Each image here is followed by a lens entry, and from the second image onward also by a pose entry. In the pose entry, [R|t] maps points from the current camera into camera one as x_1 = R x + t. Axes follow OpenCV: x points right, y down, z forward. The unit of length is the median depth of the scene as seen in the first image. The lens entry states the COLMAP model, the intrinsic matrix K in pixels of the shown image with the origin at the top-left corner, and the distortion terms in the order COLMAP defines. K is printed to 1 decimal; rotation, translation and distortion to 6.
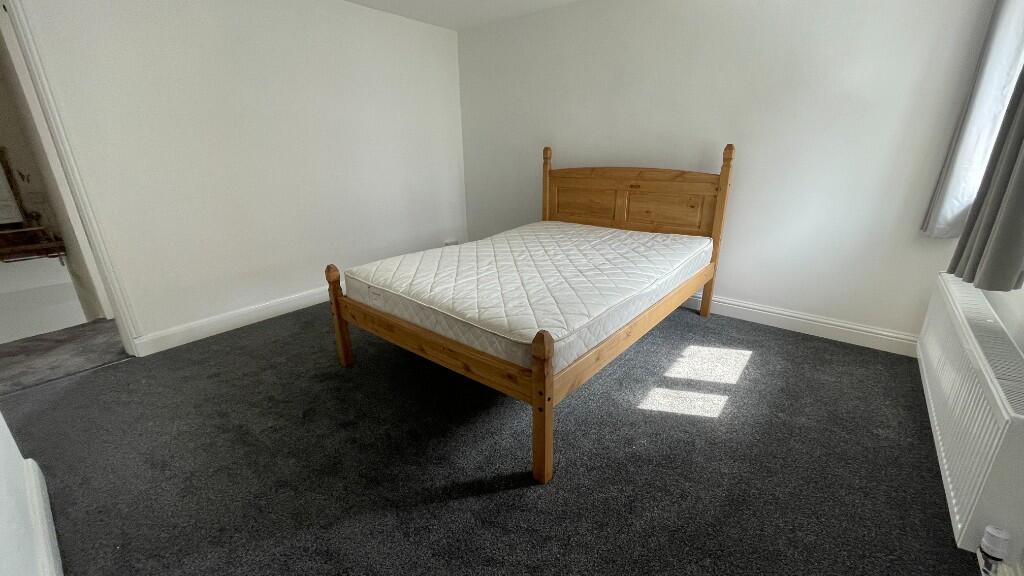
lens RADIAL K [[412.6, 0, 514.3], [0, 412.6, 287.7], [0, 0, 1]] dist [-0.004325, 0.001682]
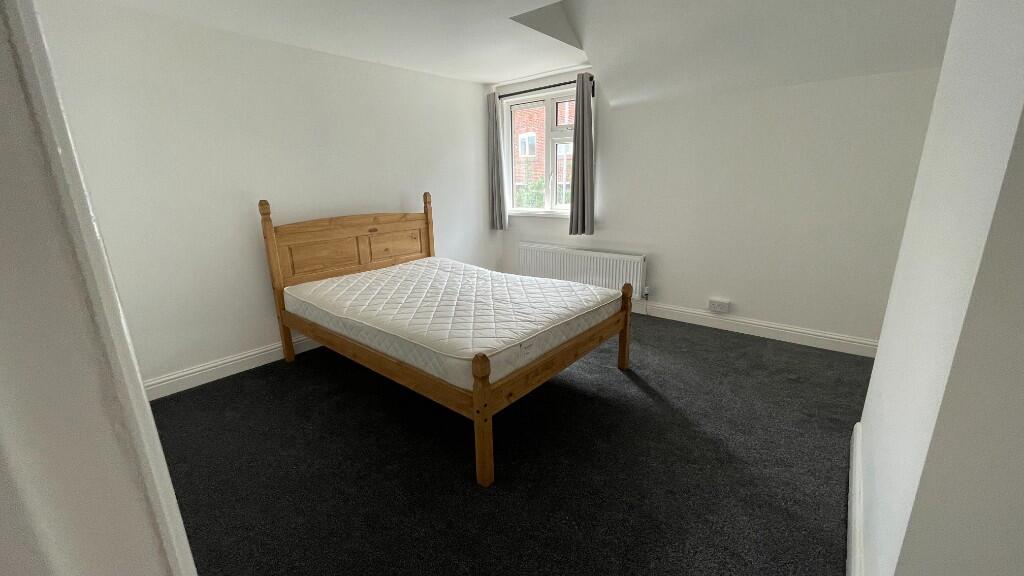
lens RADIAL K [[412.6, 0, 512.5], [0, 412.6, 287.2], [0, 0, 1]] dist [-0.004325, 0.001682]
pose [[0.002411, -0.229133, 0.973392, -0.812166], [0.349569, 0.912177, 0.213857, -0.212783], [-0.936908, 0.339752, 0.082297, 0.611592]]
